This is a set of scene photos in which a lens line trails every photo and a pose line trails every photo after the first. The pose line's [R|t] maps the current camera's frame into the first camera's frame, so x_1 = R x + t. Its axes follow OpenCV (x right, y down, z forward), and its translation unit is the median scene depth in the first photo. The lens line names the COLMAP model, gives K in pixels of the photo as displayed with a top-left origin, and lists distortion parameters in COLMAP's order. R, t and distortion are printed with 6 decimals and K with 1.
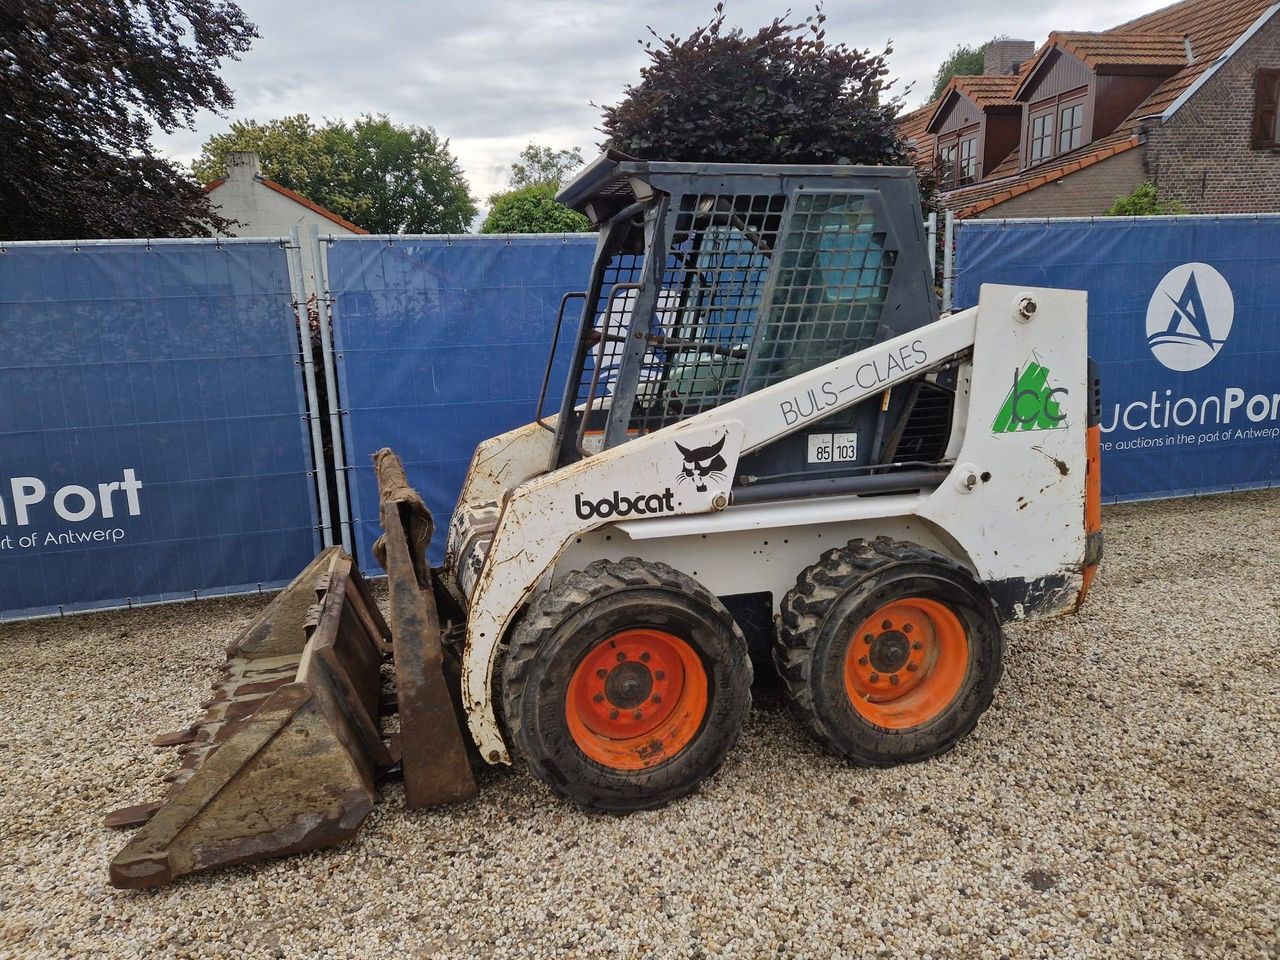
lens RADIAL K [[884.2, 0, 655.9], [0, 884.2, 485.9], [0, 0, 1]] dist [0.079712, -0.073568]
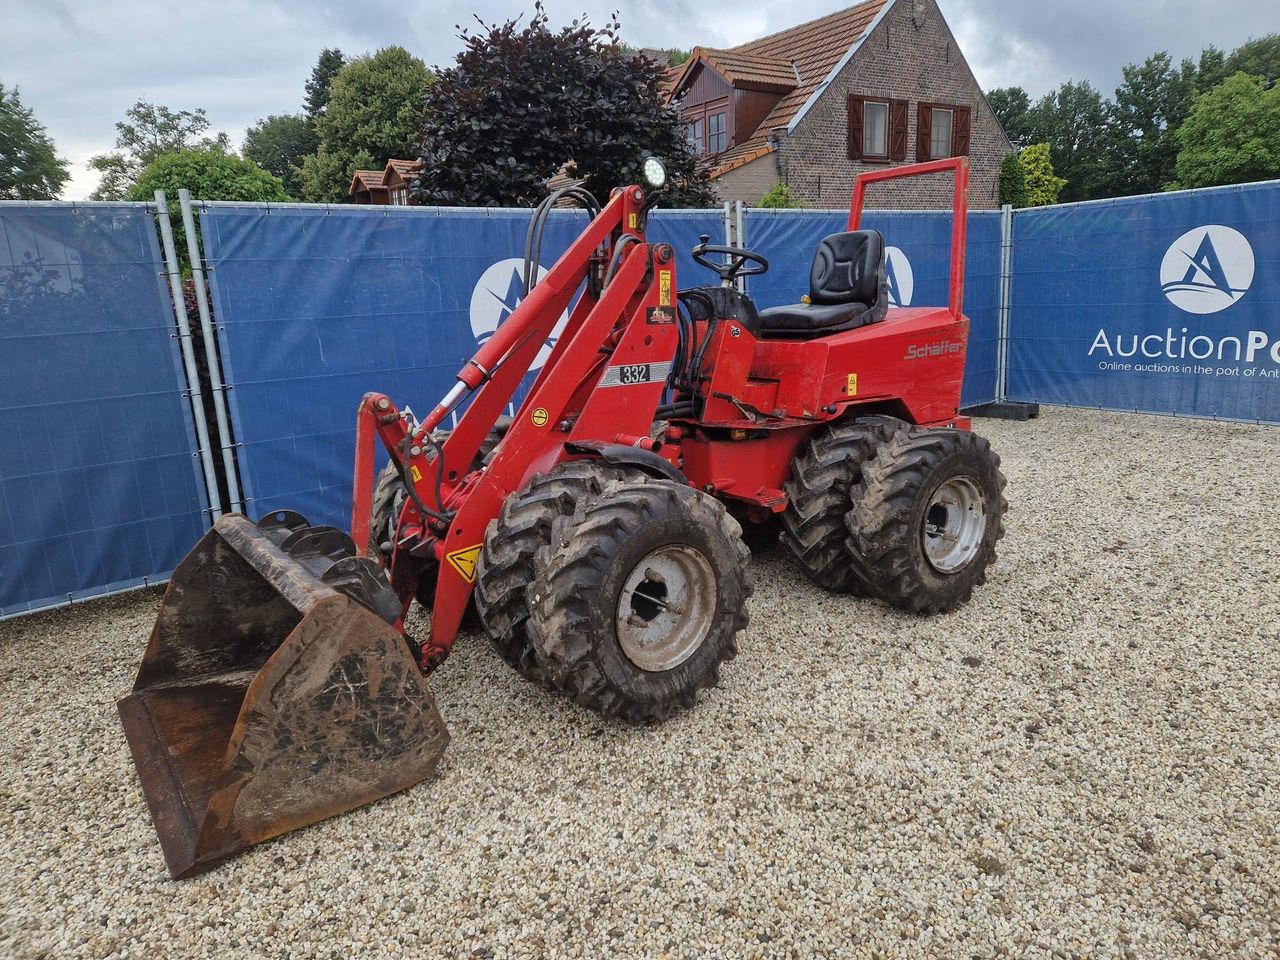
lens RADIAL K [[884.2, 0, 655.9], [0, 884.2, 485.9], [0, 0, 1]] dist [0.079712, -0.073568]
pose [[0.907622, -0.096615, 0.408519, -0.130724], [0.089597, 0.995315, 0.036330, 0.011147], [-0.410115, 0.003628, 0.912027, -0.025983]]
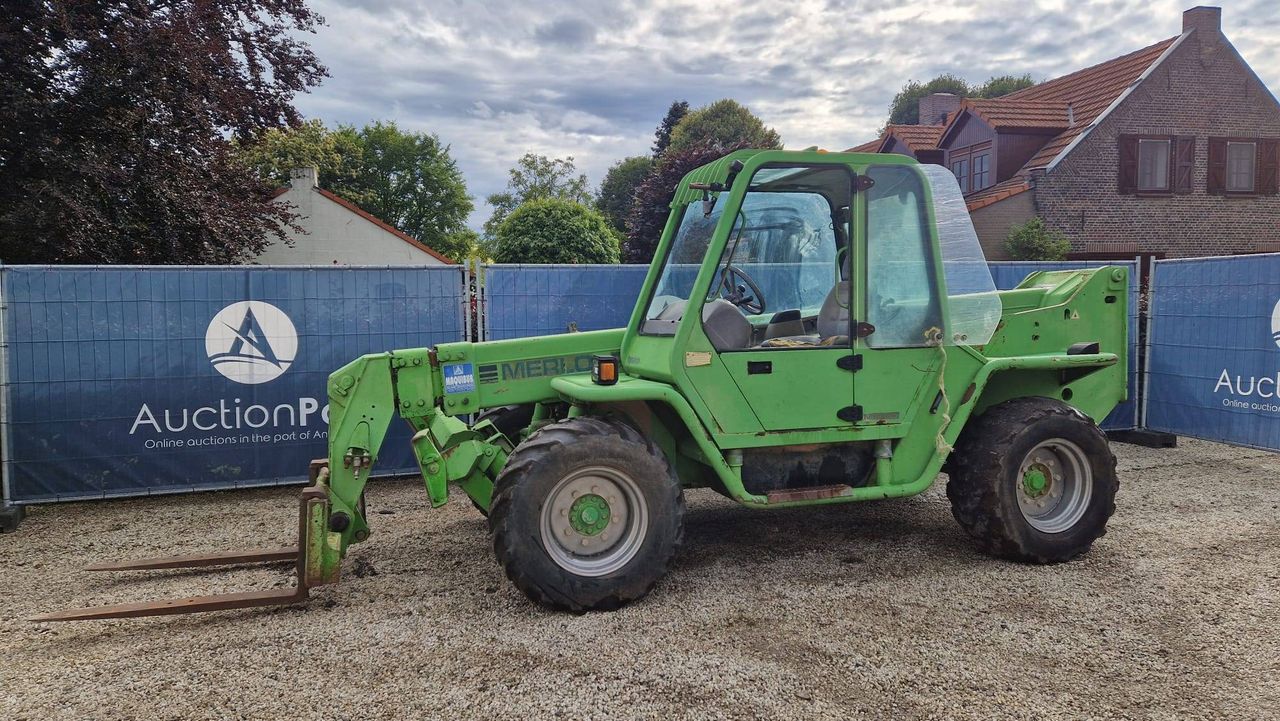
lens RADIAL K [[999.1, 0, 640.0], [0, 999.1, 360.5], [0, 0, 1]] dist [0.039683, -0.001489]
pose [[0.999374, 0.024939, 0.025085, -0.042524], [-0.021412, 0.990996, -0.132168, 0.058528], [-0.028156, 0.131549, 0.990910, -0.338356]]
